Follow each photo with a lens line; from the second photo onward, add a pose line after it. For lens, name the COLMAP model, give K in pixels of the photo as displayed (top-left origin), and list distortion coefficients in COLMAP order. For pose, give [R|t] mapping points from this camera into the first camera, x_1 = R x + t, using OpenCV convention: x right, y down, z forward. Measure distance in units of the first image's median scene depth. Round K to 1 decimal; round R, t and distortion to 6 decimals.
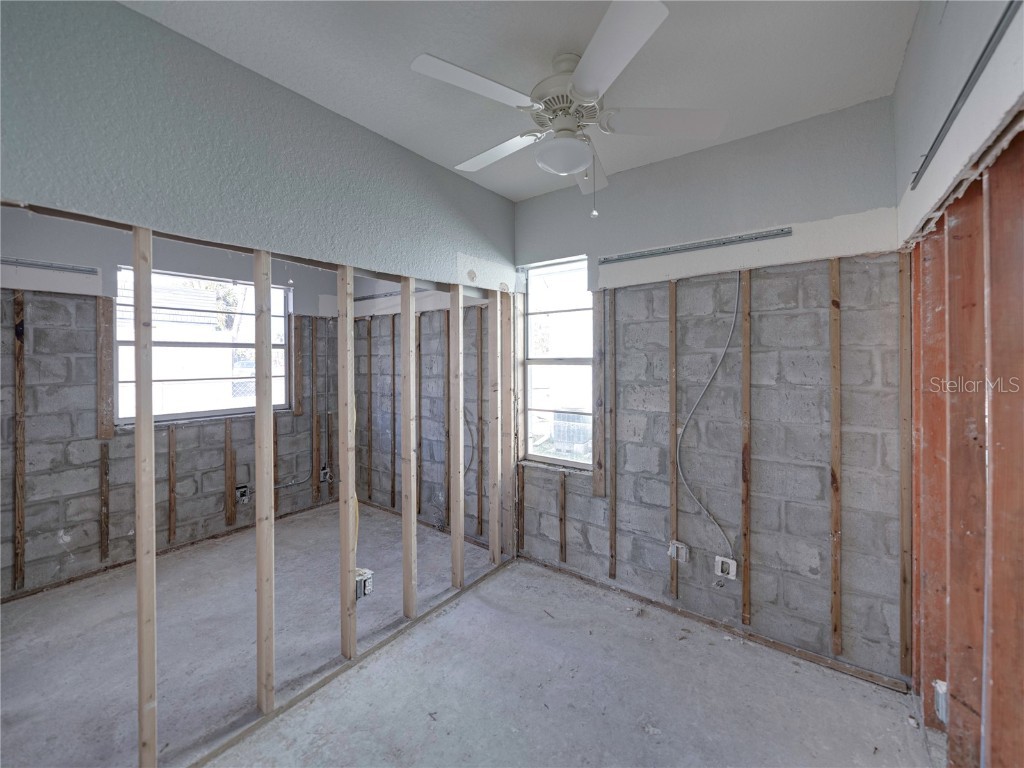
lens RADIAL K [[402.2, 0, 514.1], [0, 402.2, 377.3], [0, 0, 1]] dist [-0.001046, 0.000491]
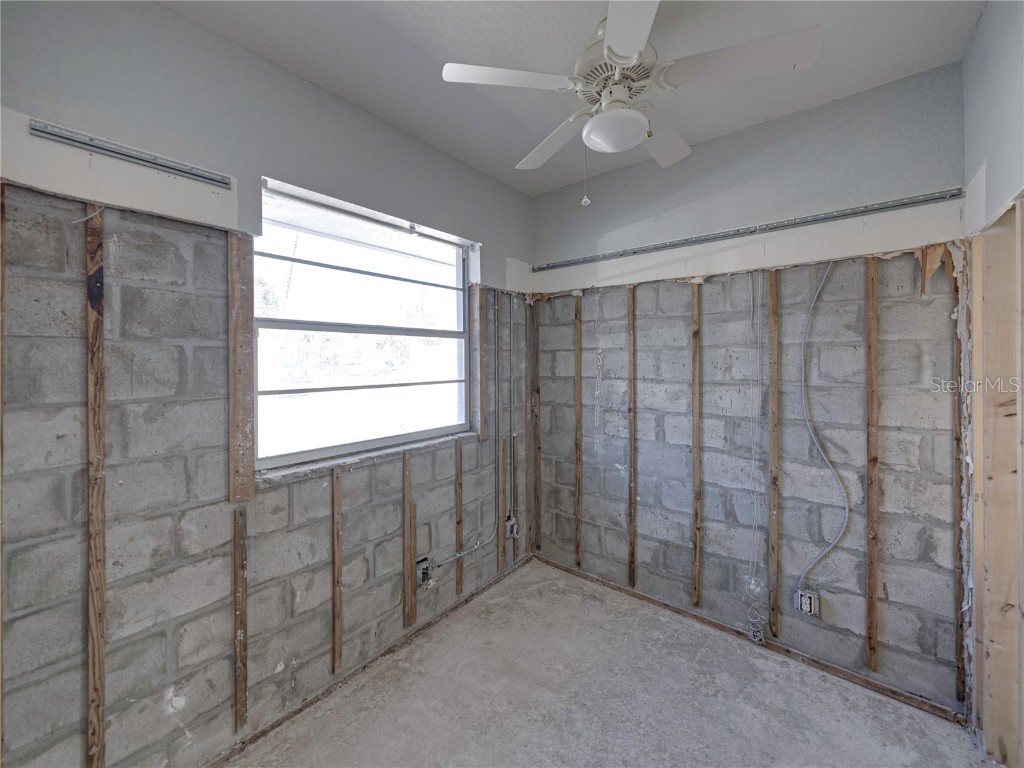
lens RADIAL K [[401.4, 0, 512.6], [0, 401.4, 378.5], [0, 0, 1]] dist [-0.000502, -0.000220]
pose [[0.999022, 0.002694, -0.044144, -0.631192], [-0.002615, 0.999995, 0.001859, -0.010448], [0.044149, -0.001742, 0.999023, 0.482422]]
